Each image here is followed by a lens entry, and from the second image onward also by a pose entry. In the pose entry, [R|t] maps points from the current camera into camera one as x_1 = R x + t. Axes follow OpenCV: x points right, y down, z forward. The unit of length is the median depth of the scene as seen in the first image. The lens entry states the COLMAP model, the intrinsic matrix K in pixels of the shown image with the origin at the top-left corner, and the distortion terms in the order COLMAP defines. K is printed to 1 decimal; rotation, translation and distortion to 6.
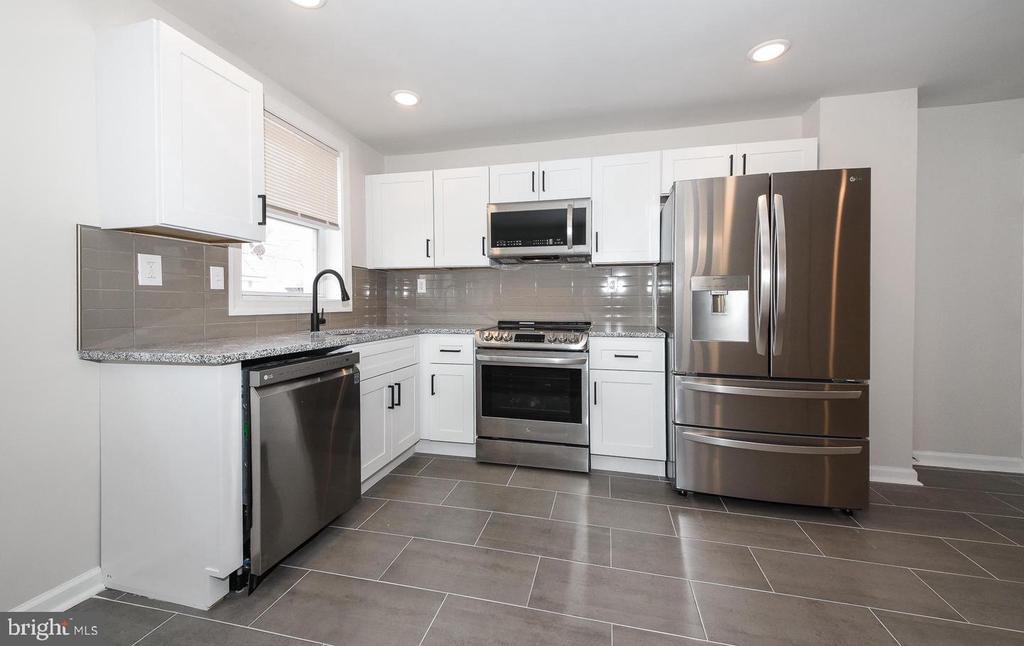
lens RADIAL K [[399.1, 0, 510.9], [0, 399.1, 307.8], [0, 0, 1]] dist [0.033394, -0.000271]
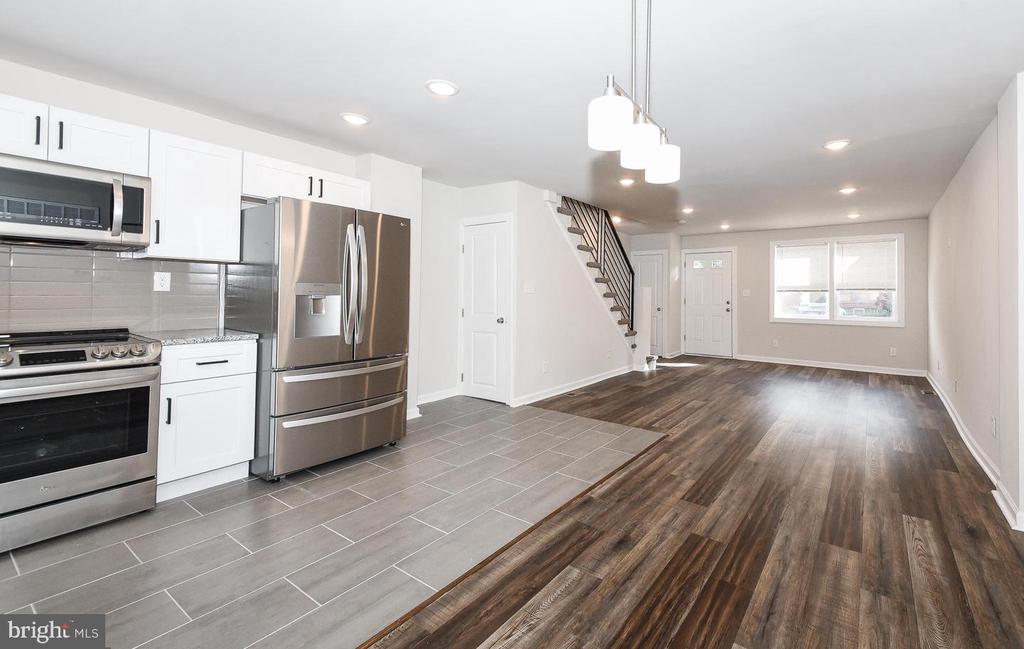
lens RADIAL K [[439.9, 0, 574.4], [0, 439.9, 284.3], [0, 0, 1]] dist [0.038613, -0.000394]
pose [[0.350715, 0.025339, 0.936139, -0.400889], [-0.000930, 0.999643, -0.026710, -0.033111], [-0.936482, 0.008497, 0.350613, -0.158252]]
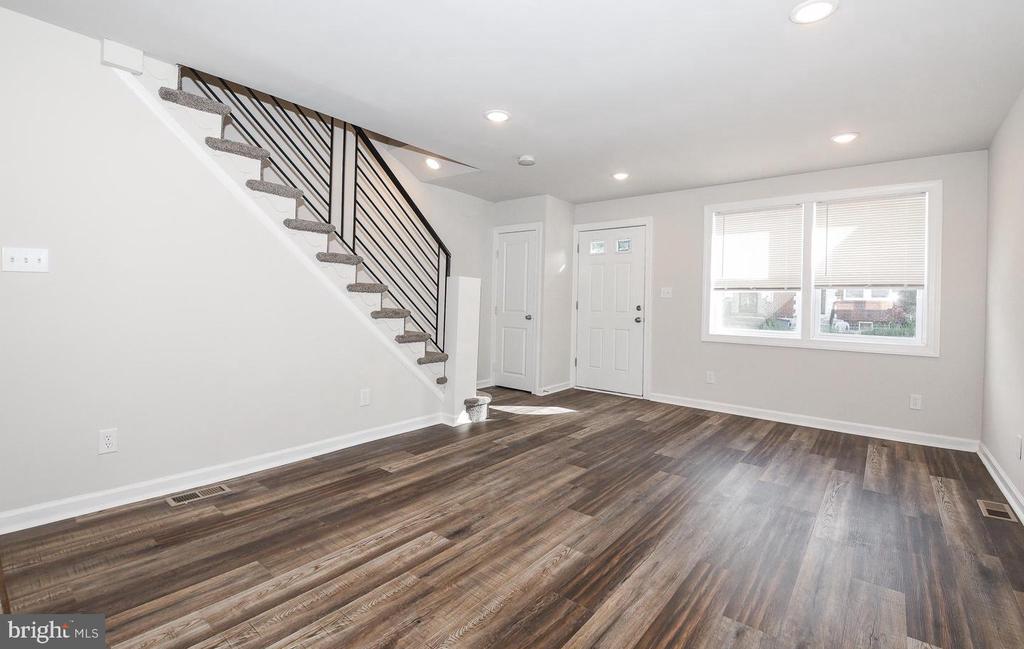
lens RADIAL K [[455.3, 0, 523.4], [0, 455.3, 297.9], [0, 0, 1]] dist [-0.001639, -0.000826]
pose [[0.425130, 0.016916, 0.904974, 0.909988], [-0.015864, 0.999811, -0.011236, -0.001750], [-0.904993, -0.009579, 0.425318, -0.472193]]
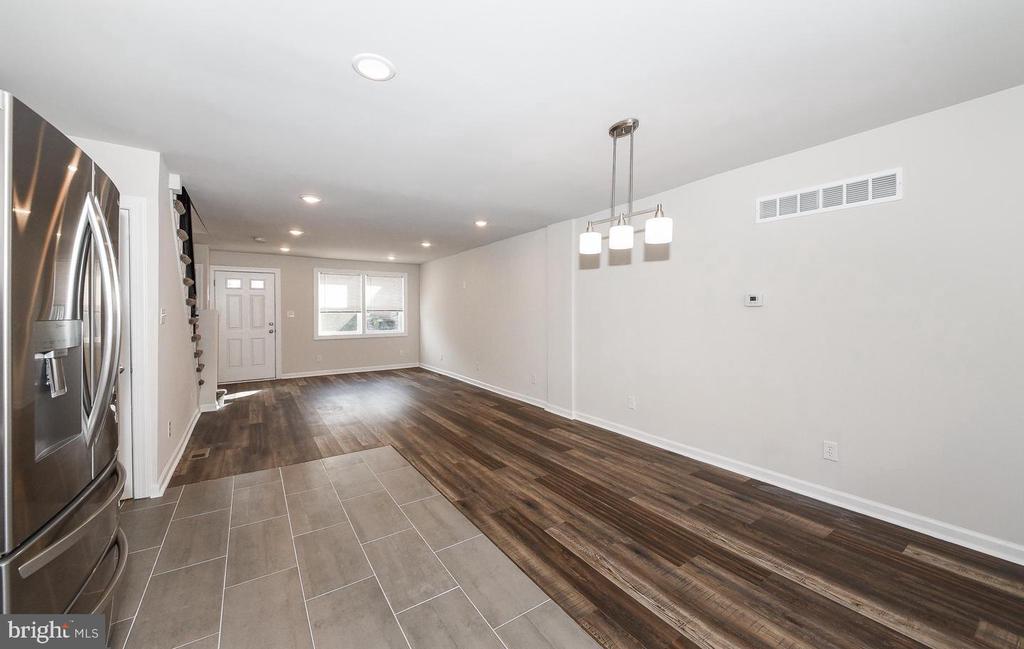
lens RADIAL K [[387.3, 0, 508.6], [0, 387.3, 312.9], [0, 0, 1]] dist [0.042483, -0.000051]
pose [[-0.733090, 0.000998, 0.680131, -0.223800], [0.009553, 0.999915, 0.008829, -0.076175], [-0.680064, 0.012969, -0.733038, 0.831020]]
